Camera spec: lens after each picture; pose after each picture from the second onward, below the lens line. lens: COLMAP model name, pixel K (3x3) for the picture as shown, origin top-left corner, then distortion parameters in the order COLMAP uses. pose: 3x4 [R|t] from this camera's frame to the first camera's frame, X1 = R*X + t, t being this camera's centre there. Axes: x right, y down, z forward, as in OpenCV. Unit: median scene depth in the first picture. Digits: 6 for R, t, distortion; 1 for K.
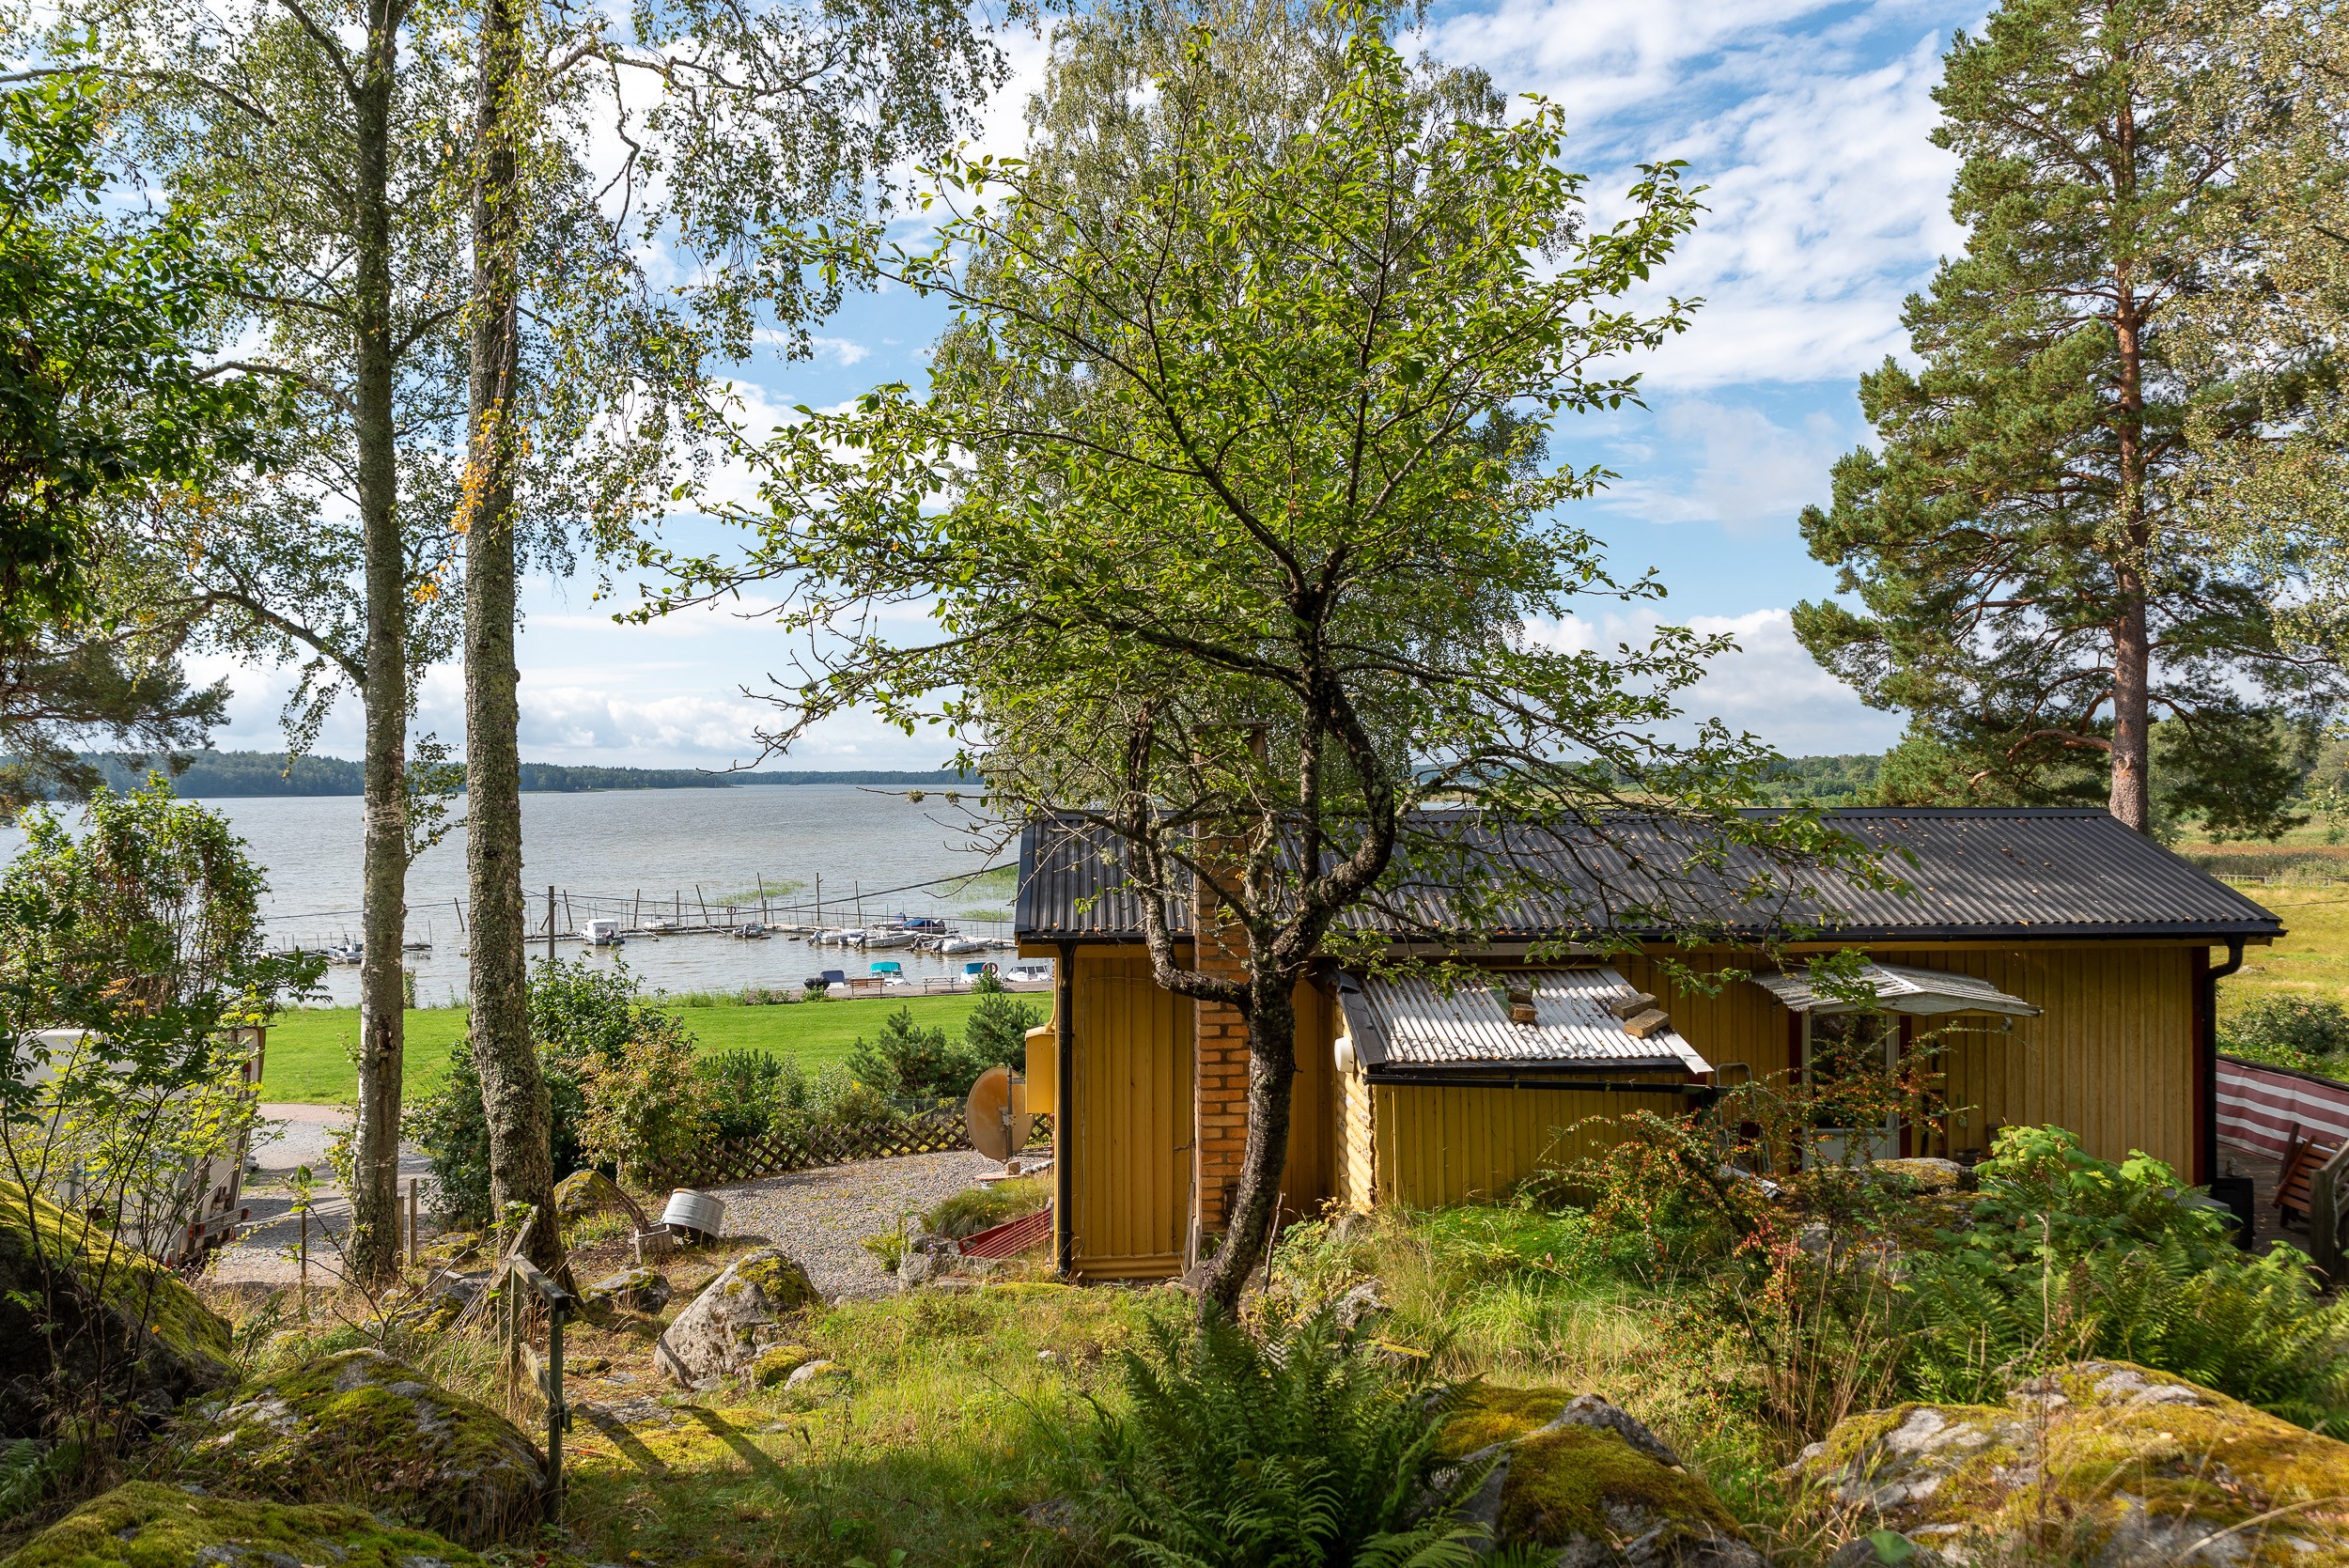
lens RADIAL K [[1601.2, 0, 1187.0], [0, 1601.2, 777.2], [0, 0, 1]] dist [0.001696, -0.000296]
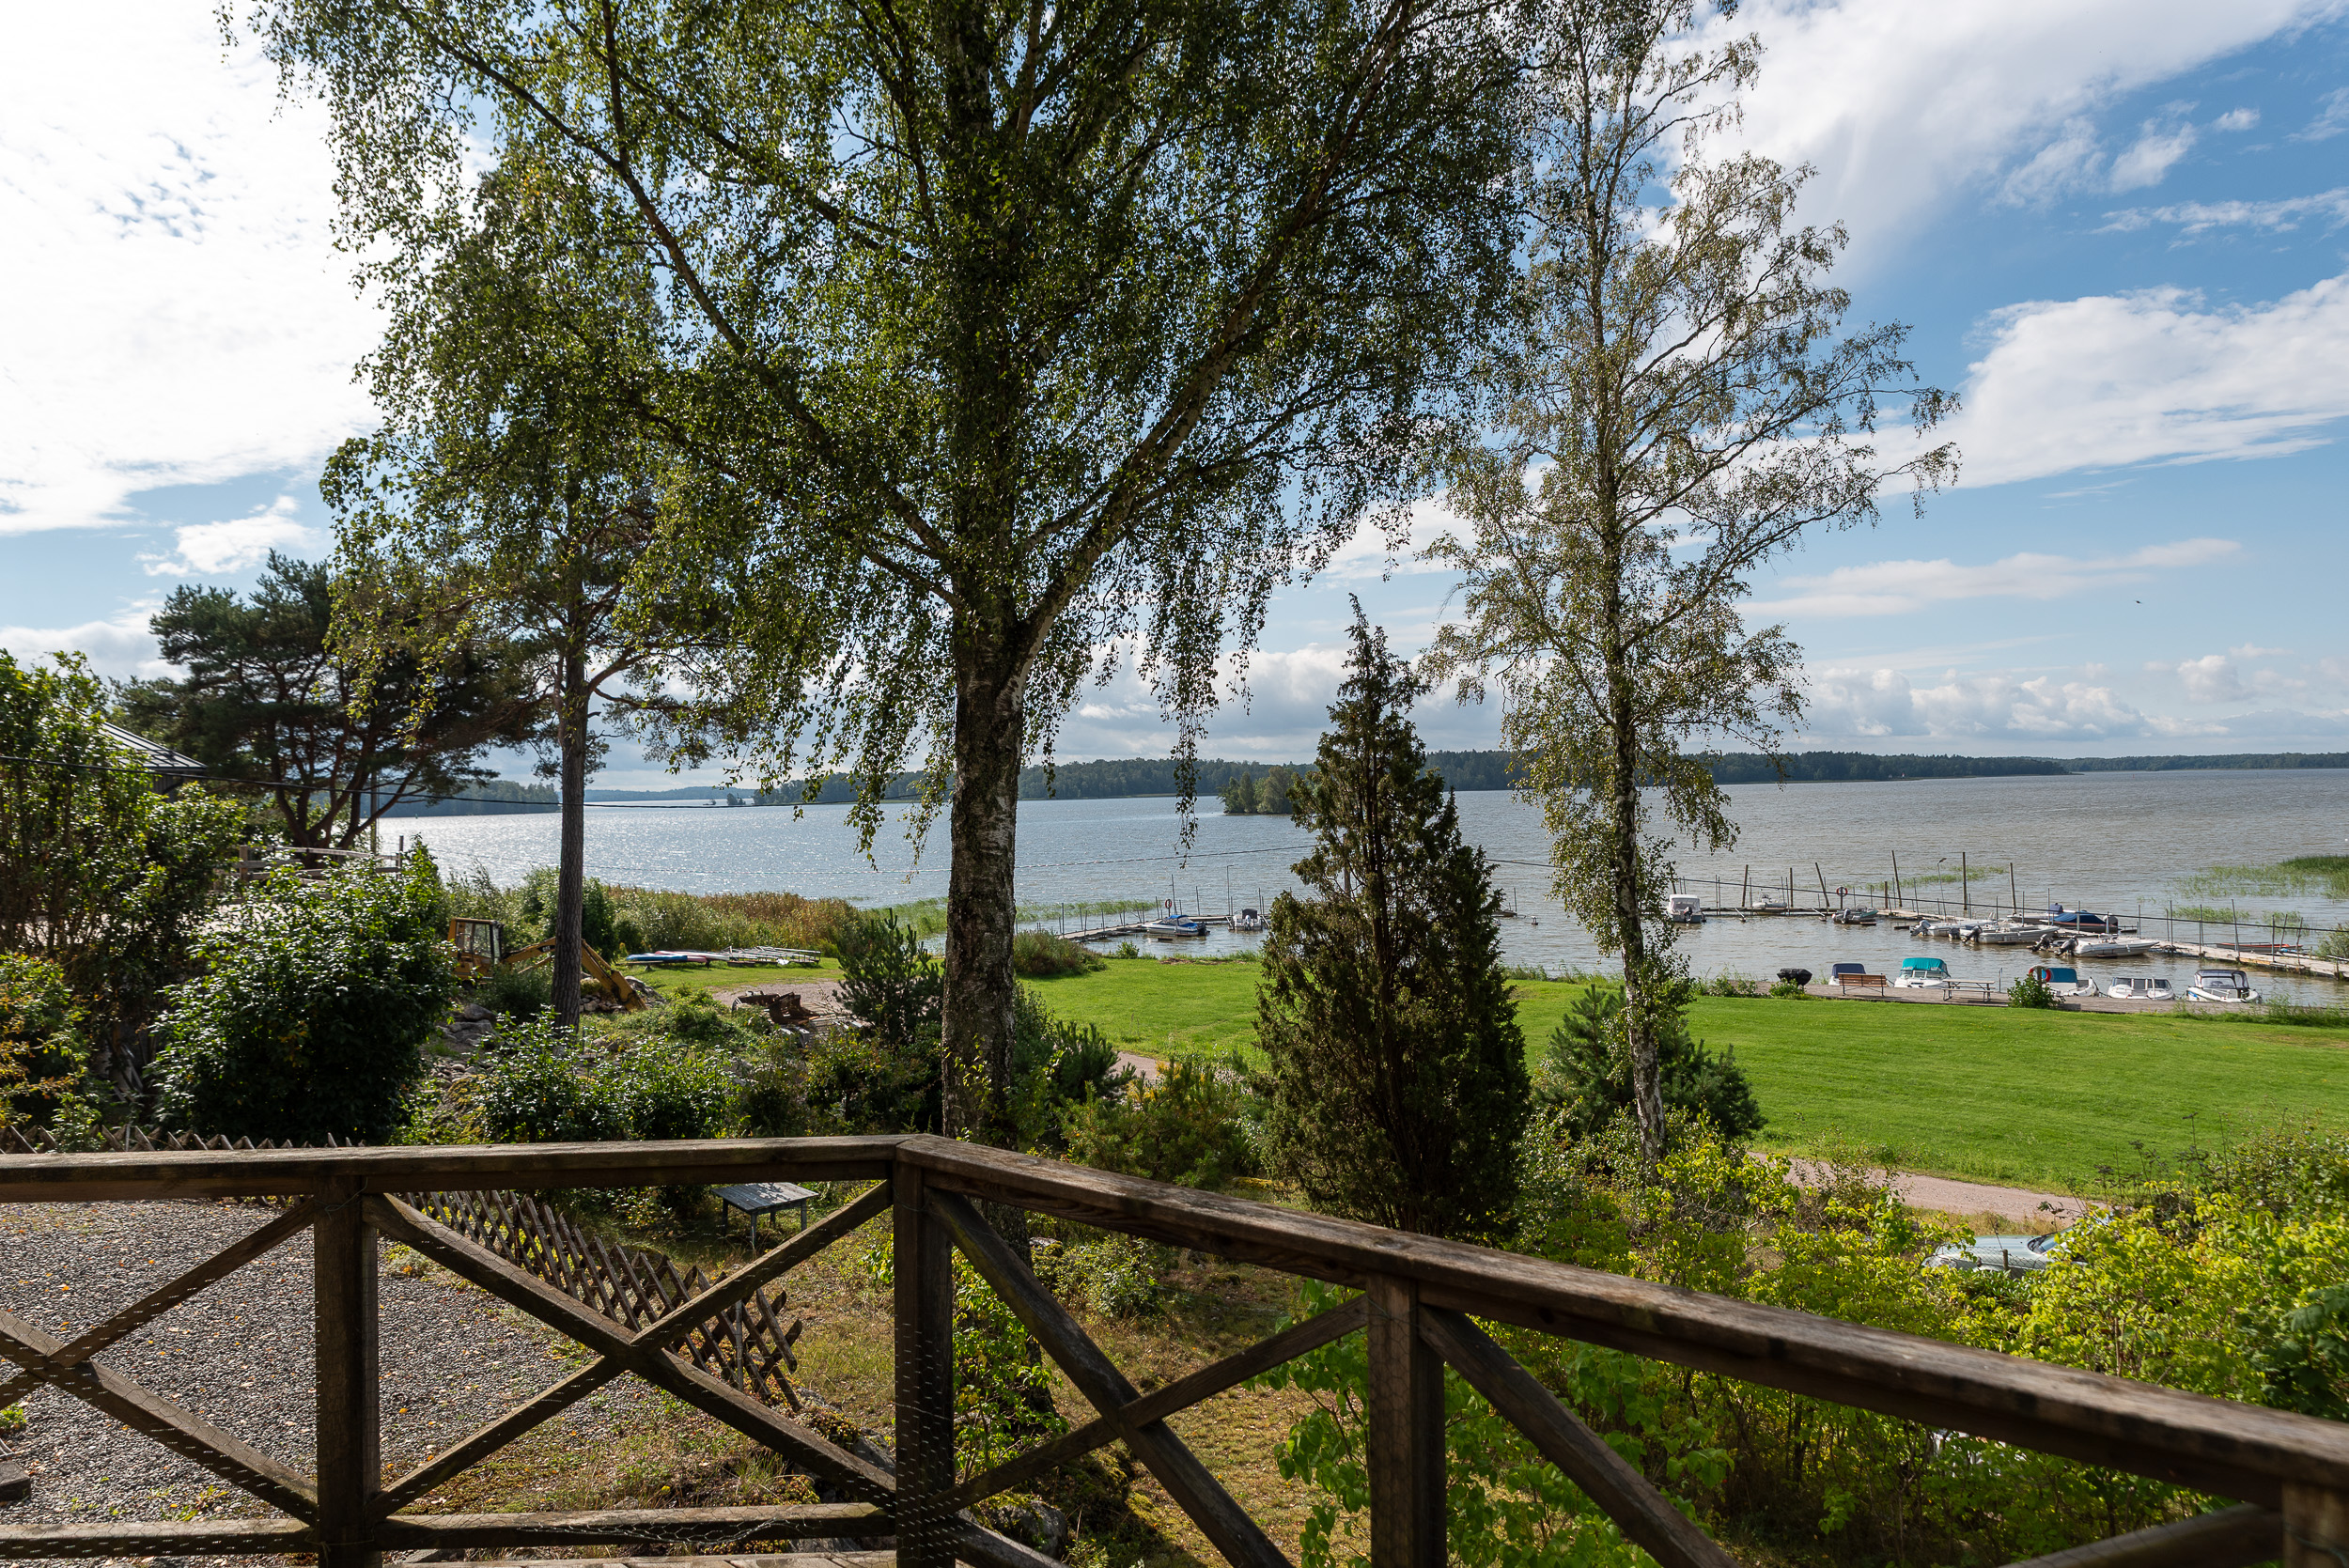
lens RADIAL K [[1575.9, 0, 1159.0], [0, 1575.9, 793.7], [0, 0, 1]] dist [-0.002150, -0.006057]
pose [[0.691283, -0.004473, -0.722571, 0.115786], [0.015836, 0.999834, 0.008961, 0.025697], [0.722411, -0.017637, 0.691239, 0.226864]]
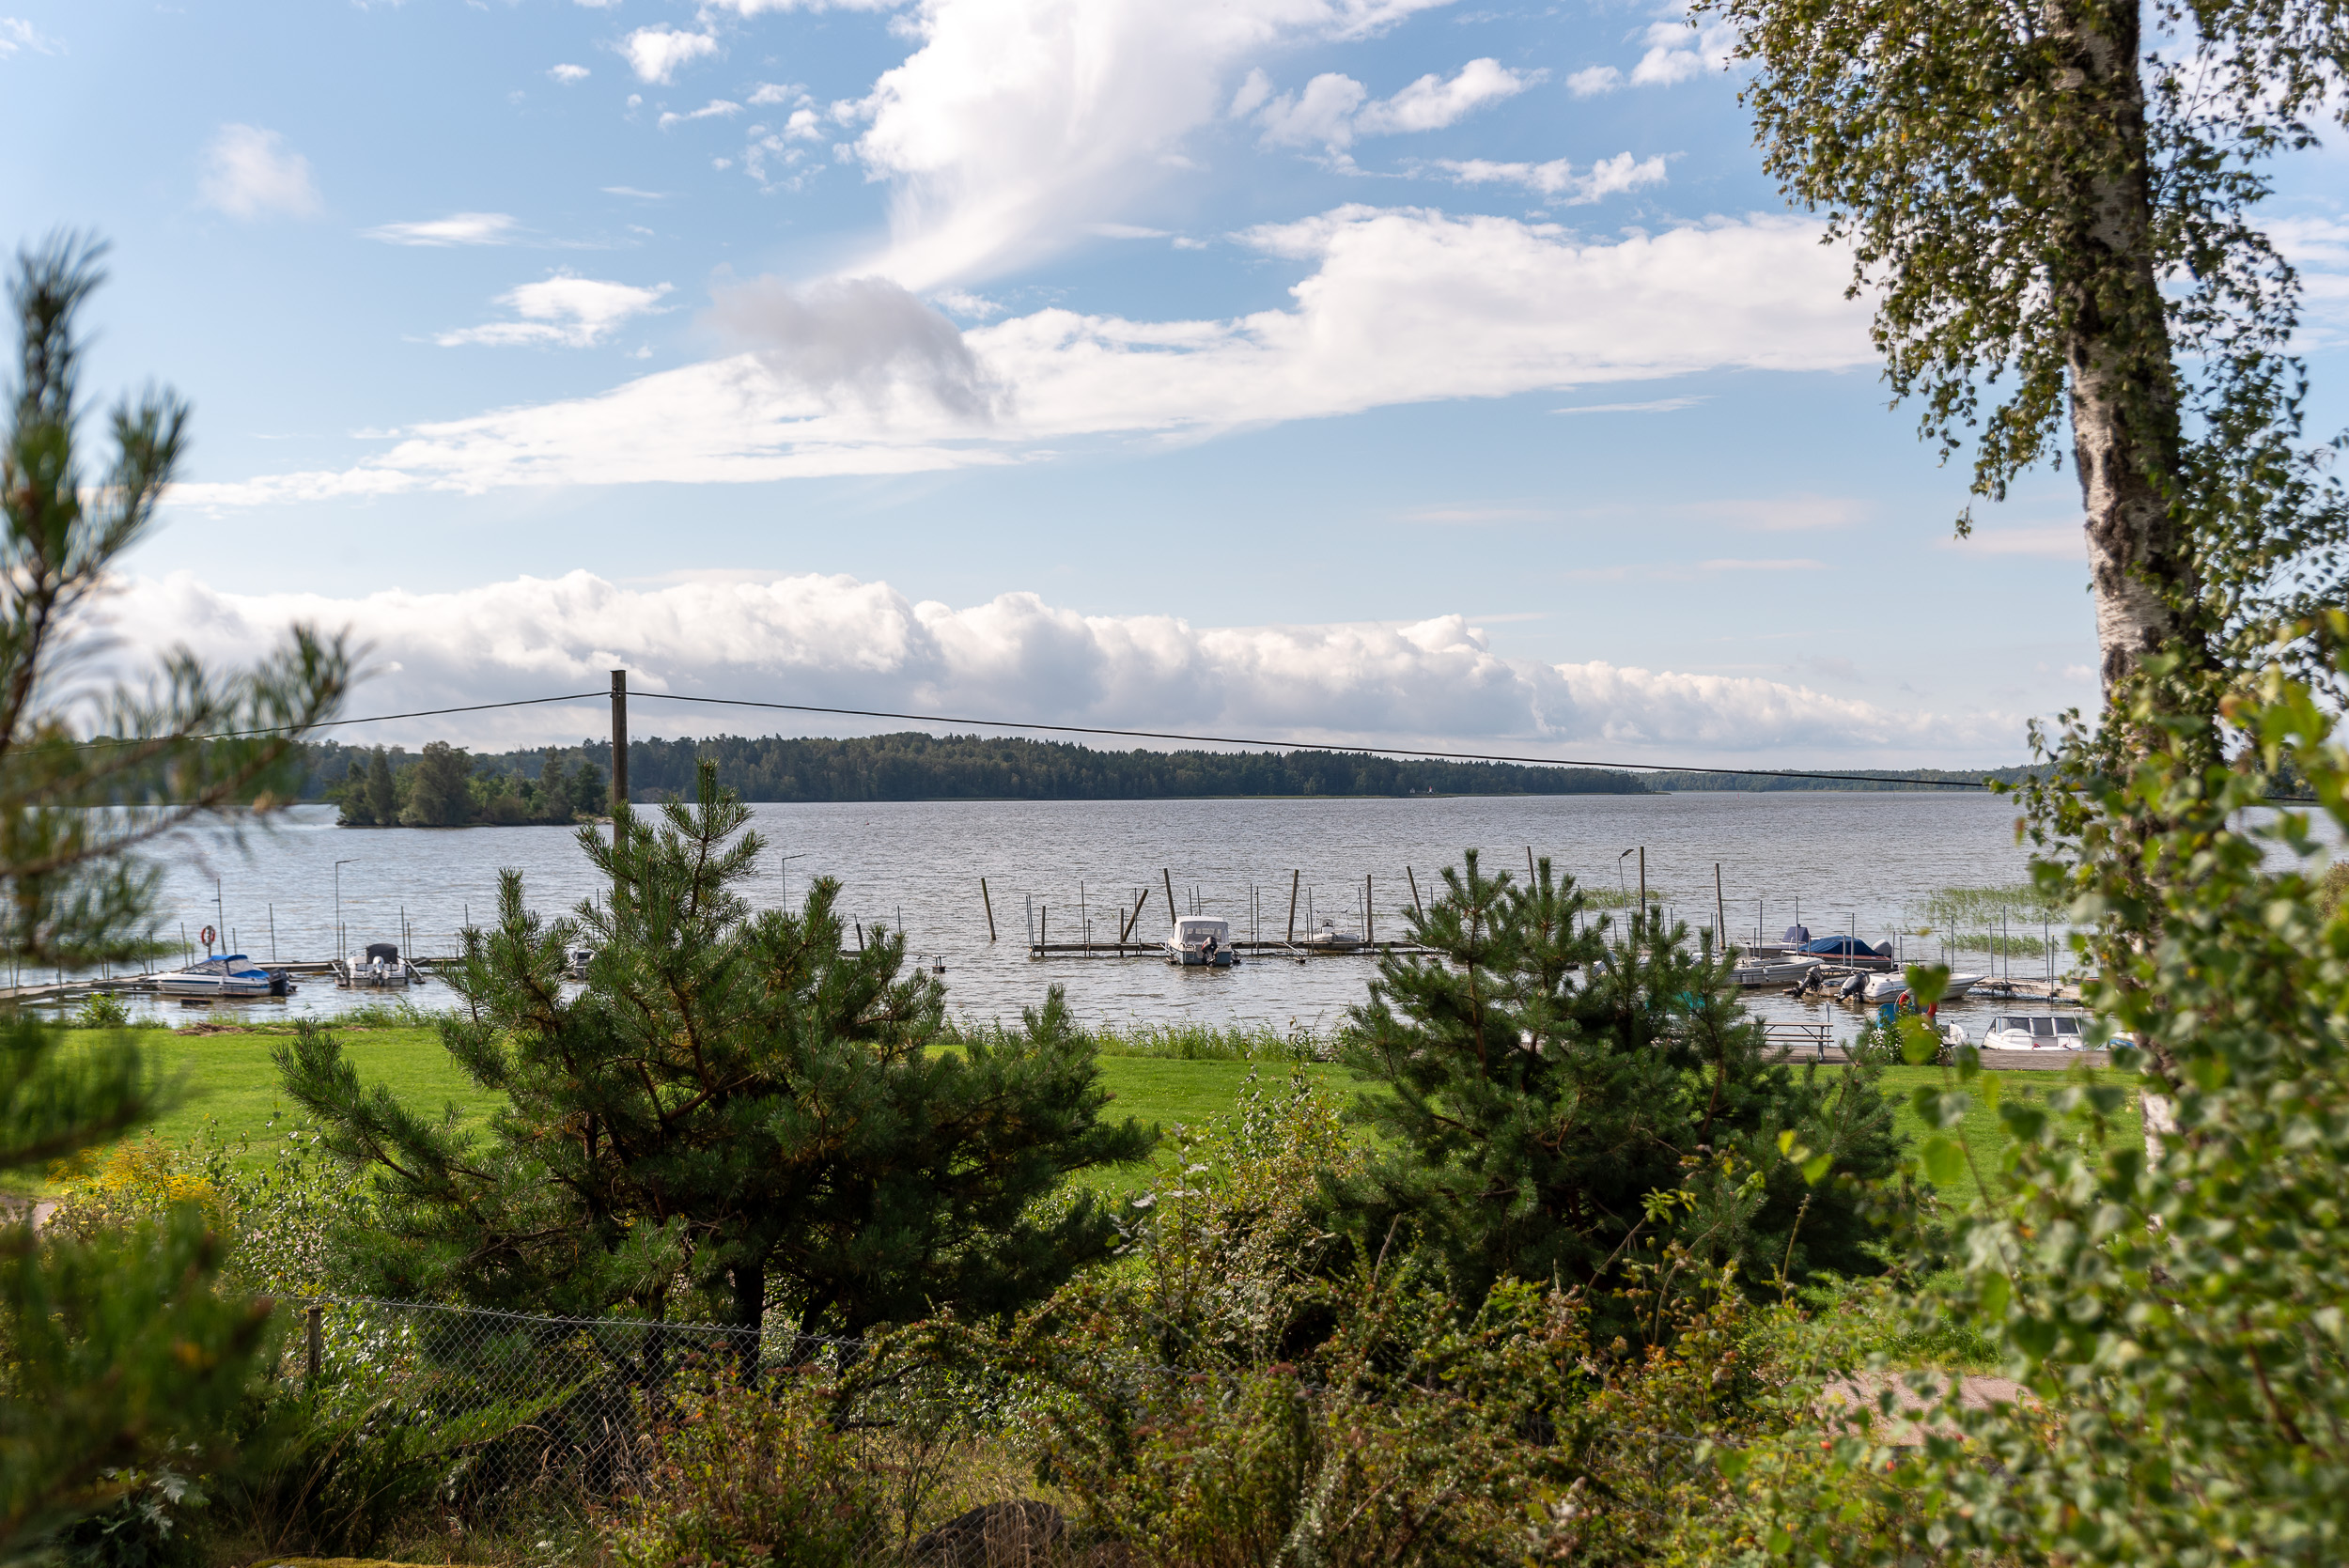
lens RADIAL K [[2637.4, 0, 1174.5], [0, 2637.4, 784.0], [0, 0, 1]] dist [-0.007180, 0.006190]
pose [[0.896307, 0.002291, -0.443428, -0.002107], [-0.002246, 0.999997, 0.000626, 0.066532], [0.443428, 0.000435, 0.896310, 0.353475]]
